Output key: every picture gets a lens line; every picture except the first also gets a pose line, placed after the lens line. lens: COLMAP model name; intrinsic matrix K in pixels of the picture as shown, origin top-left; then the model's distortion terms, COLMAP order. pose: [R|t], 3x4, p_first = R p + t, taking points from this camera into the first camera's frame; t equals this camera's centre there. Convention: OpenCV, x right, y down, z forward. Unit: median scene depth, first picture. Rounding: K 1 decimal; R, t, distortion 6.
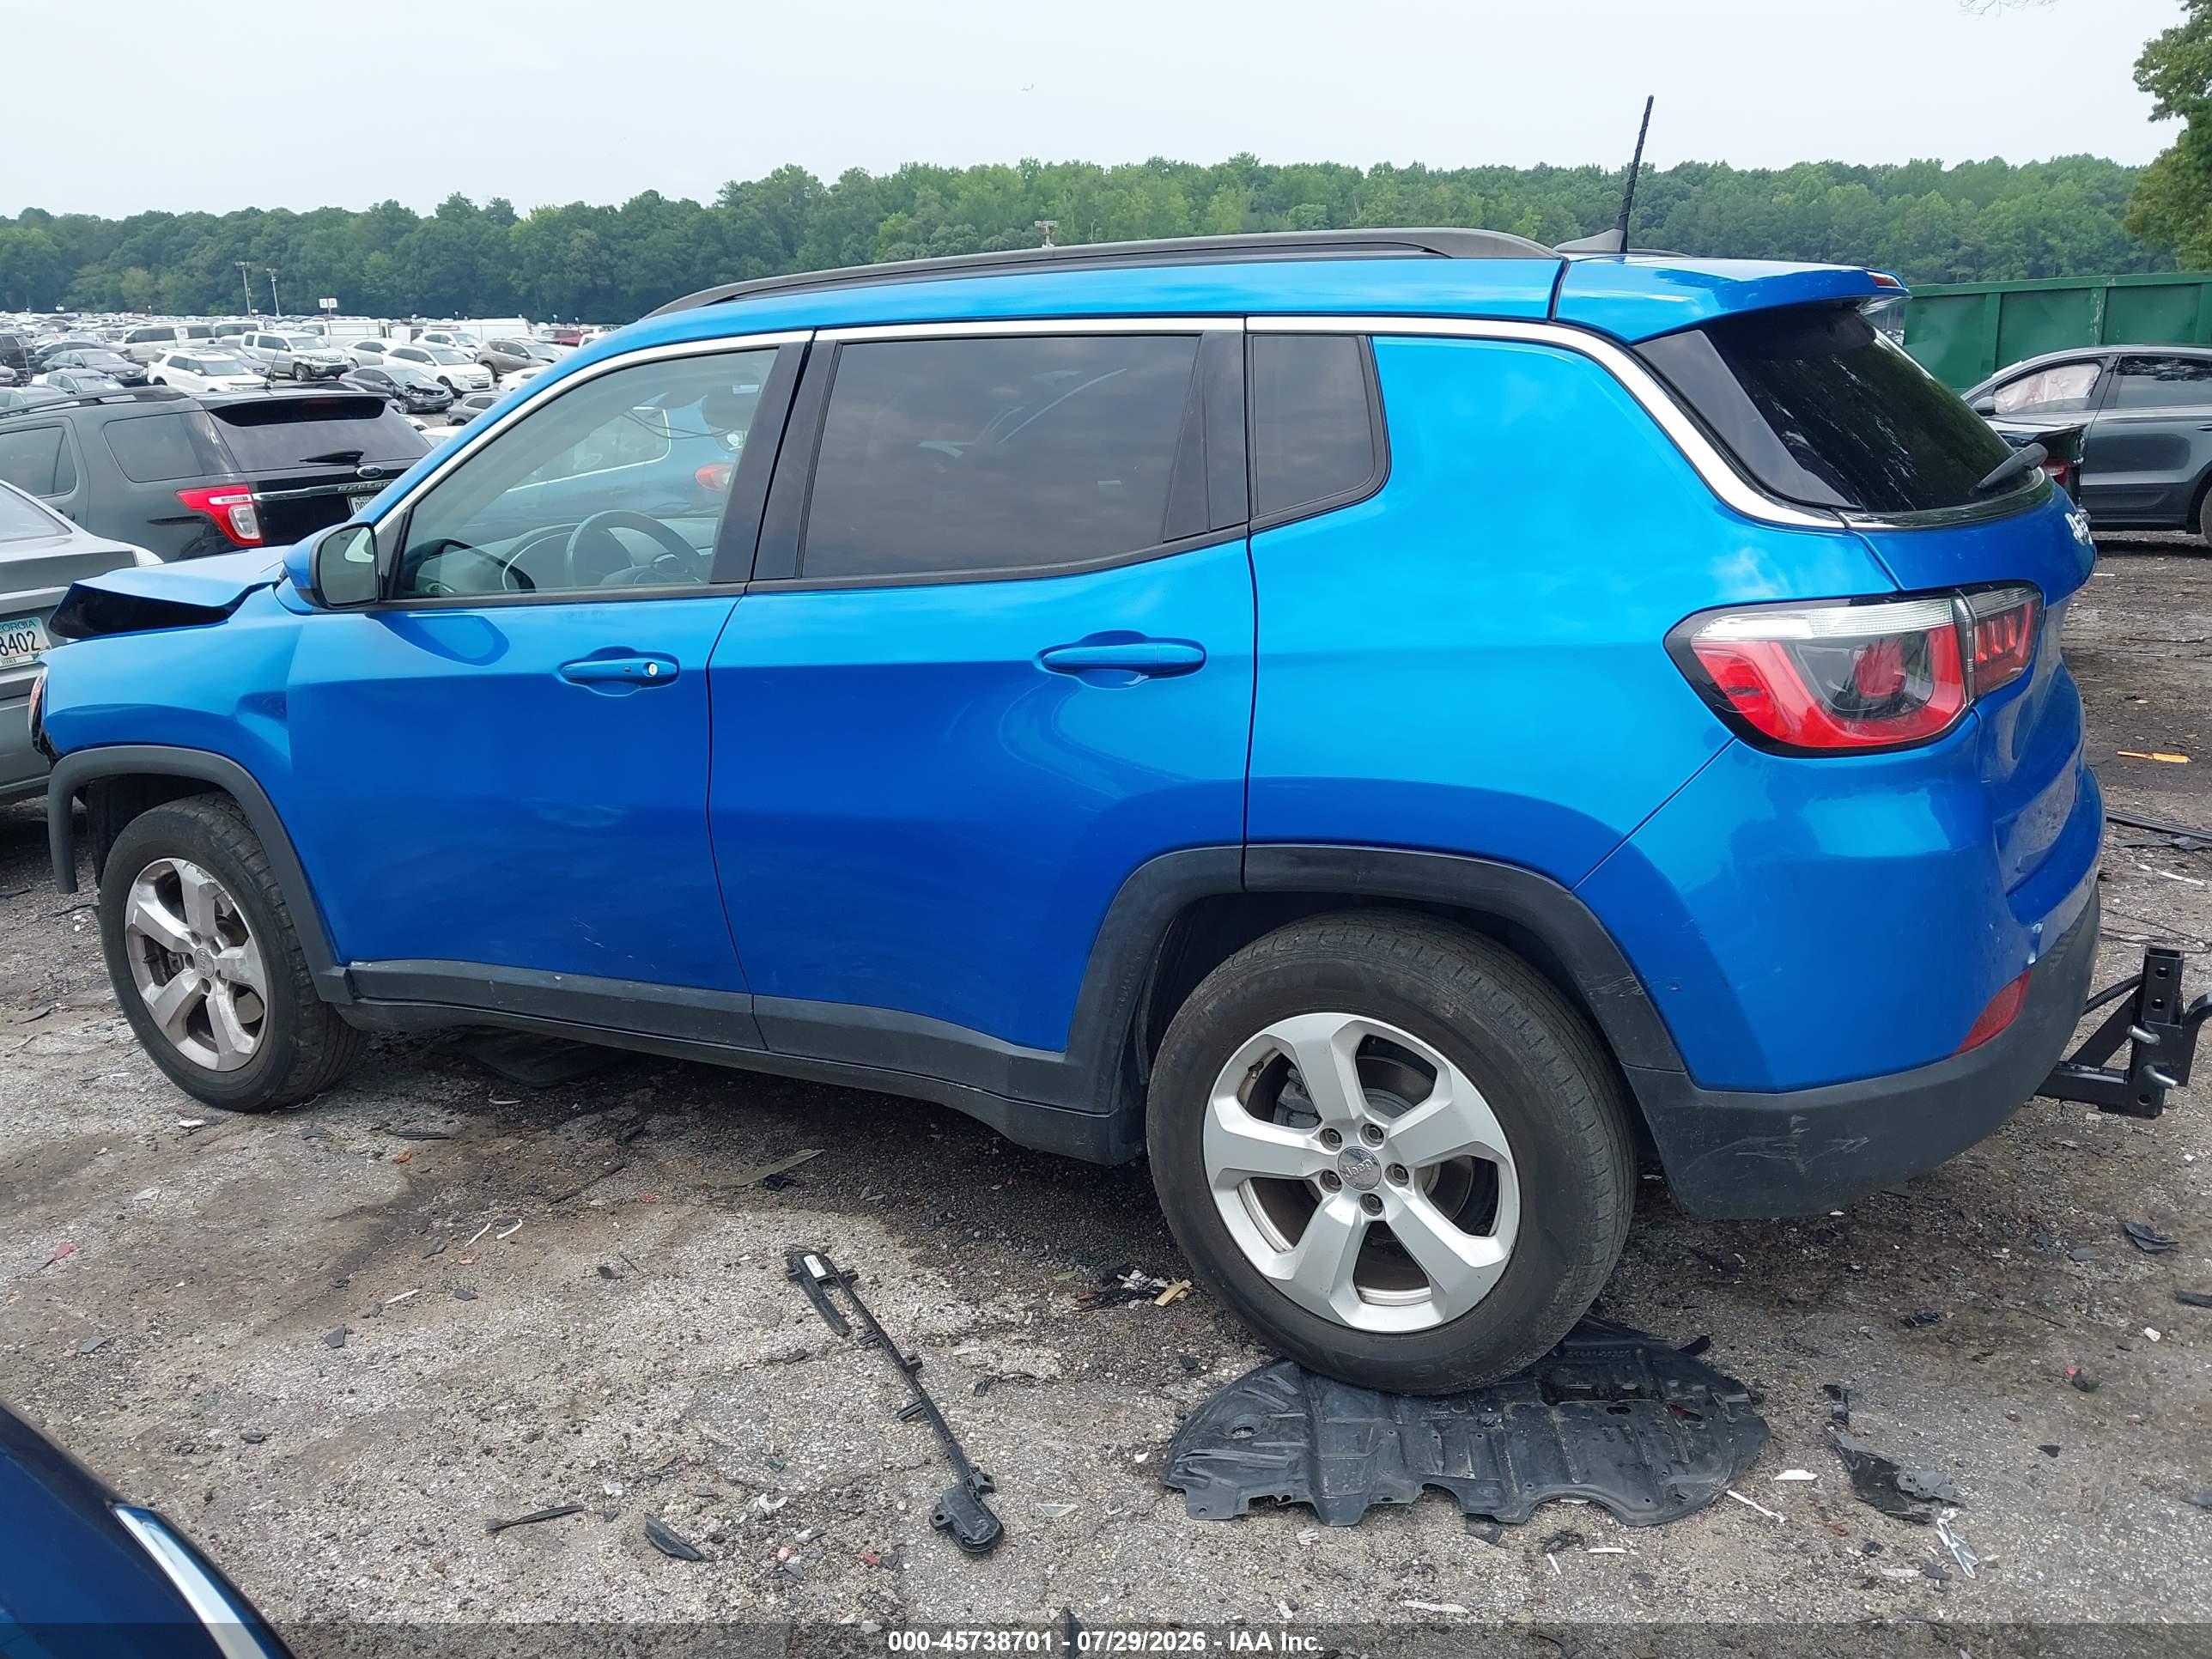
lens RADIAL K [[1911.8, 0, 1106.0], [0, 1911.8, 829.5], [0, 0, 1]] dist [-0.001894, 0.003016]
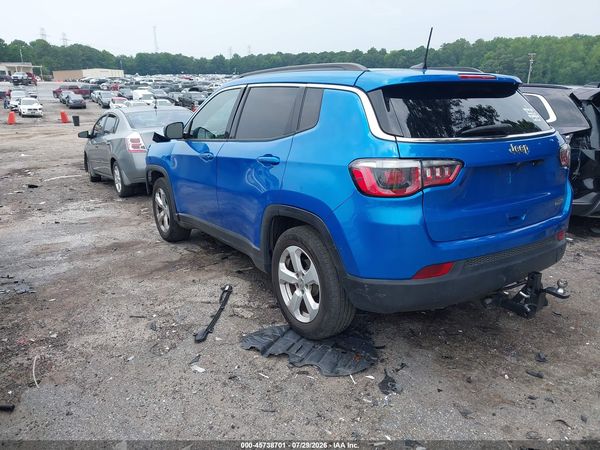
lens RADIAL K [[509.3, 0, 300.0], [0, 509.3, 225.0], [0, 0, 1]] dist [0.005015, 0.003678]
pose [[0.882353, 0.146215, -0.447297, 0.598497], [-0.138625, 0.989089, 0.049864, -0.008610], [0.449707, 0.018009, 0.892994, -0.023085]]
